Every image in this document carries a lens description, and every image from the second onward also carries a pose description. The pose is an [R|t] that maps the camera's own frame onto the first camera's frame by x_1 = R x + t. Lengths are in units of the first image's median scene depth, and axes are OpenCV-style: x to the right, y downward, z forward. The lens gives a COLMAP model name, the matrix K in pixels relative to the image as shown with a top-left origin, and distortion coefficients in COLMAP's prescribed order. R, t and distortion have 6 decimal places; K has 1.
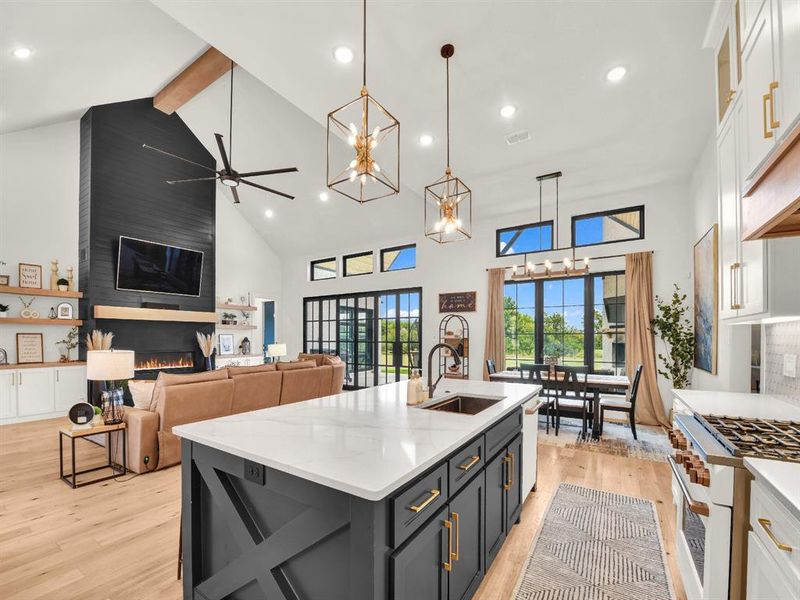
lens RADIAL K [[334.6, 0, 399.4], [0, 334.6, 320.2], [0, 0, 1]] dist [-0.010534, 0.000073]
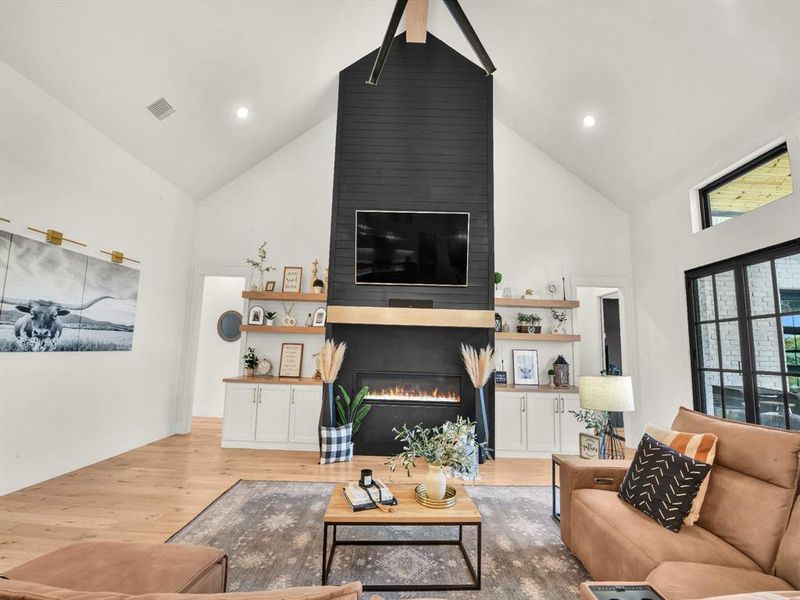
lens RADIAL K [[323.6, 0, 398.9], [0, 323.6, 317.2], [0, 0, 1]] dist [-0.013337, -0.000091]
pose [[0.521512, -0.073551, -0.850068, -0.158472], [0.012658, 0.996835, -0.078484, 0.029730], [0.853150, 0.030170, 0.520793, 0.562148]]
